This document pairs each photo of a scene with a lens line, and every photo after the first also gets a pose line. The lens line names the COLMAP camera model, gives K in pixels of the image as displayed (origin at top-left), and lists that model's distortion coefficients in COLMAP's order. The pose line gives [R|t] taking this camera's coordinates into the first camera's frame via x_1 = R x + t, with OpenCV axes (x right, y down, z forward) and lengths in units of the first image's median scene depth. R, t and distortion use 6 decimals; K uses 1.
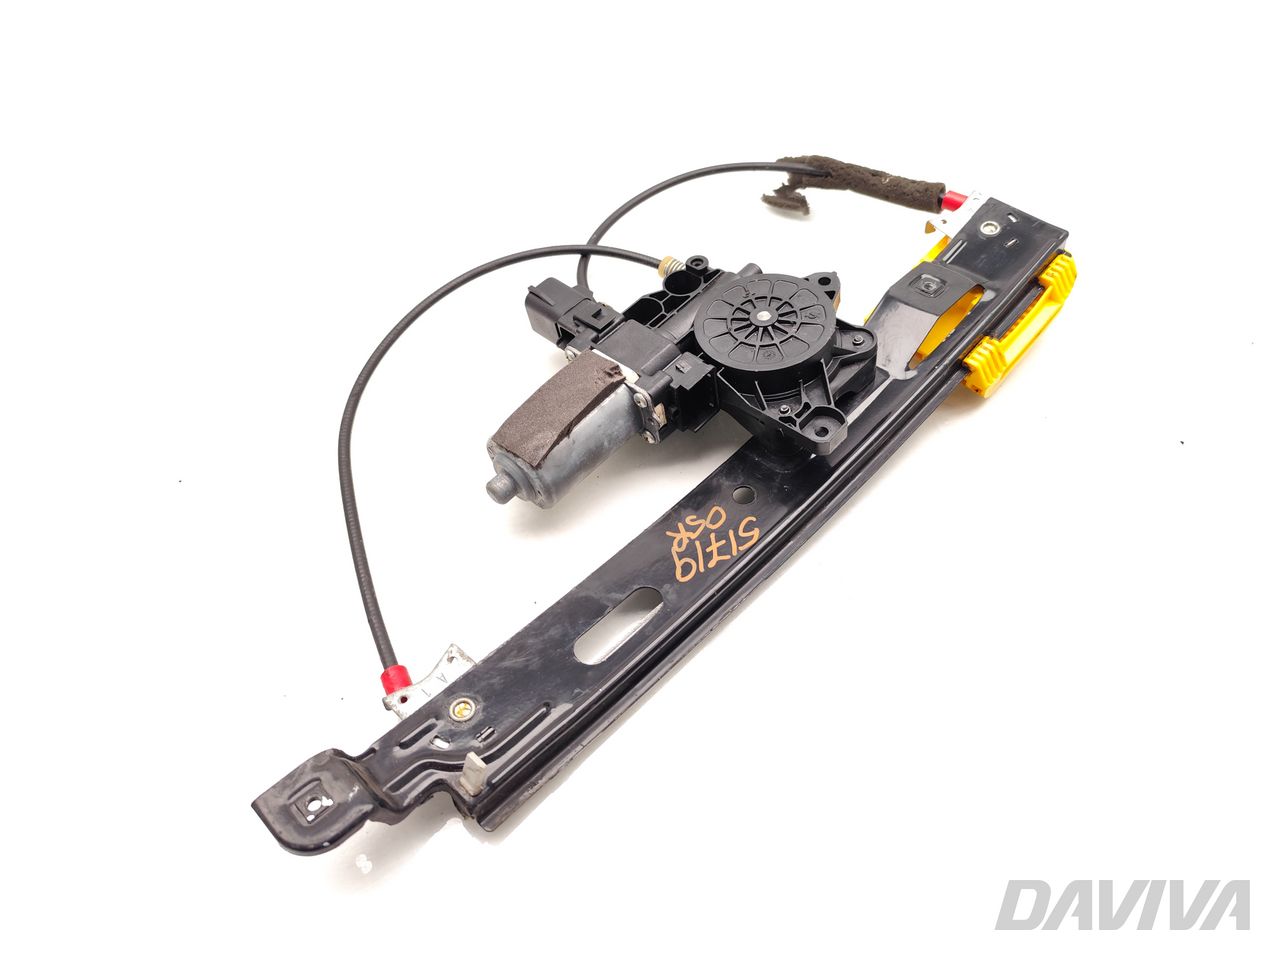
lens RADIAL K [[891.7, 0, 640.0], [0, 891.7, 480.0], [0, 0, 1]] dist [0.002939, -0.000399]
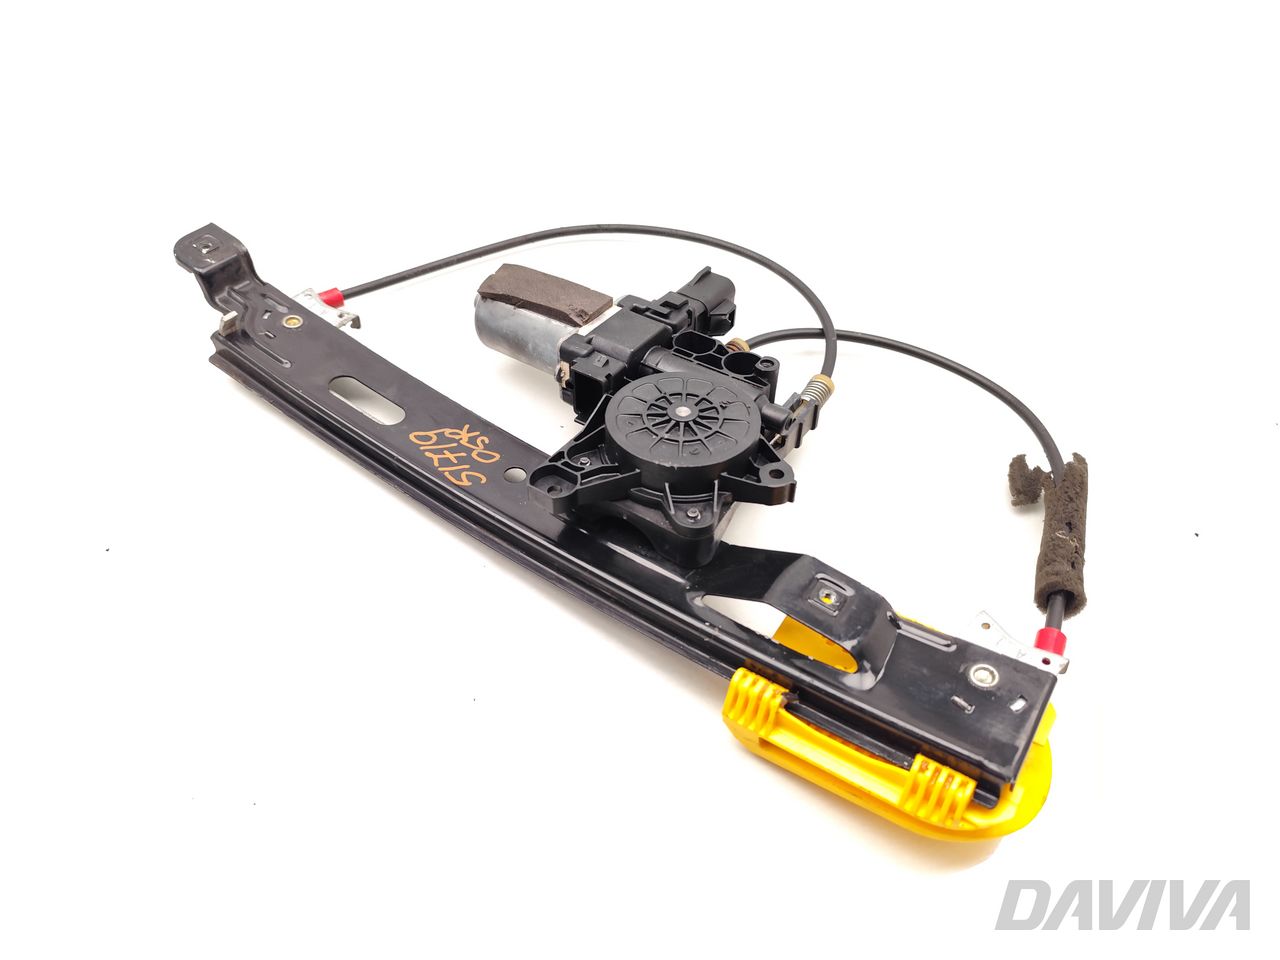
lens RADIAL K [[891.7, 0, 640.0], [0, 891.7, 480.0], [0, 0, 1]] dist [0.002939, -0.000399]
pose [[0.171260, 0.762661, -0.623714, 0.767822], [-0.809490, 0.469788, 0.352173, -0.445280], [0.561602, 0.444576, 0.697822, 0.389547]]
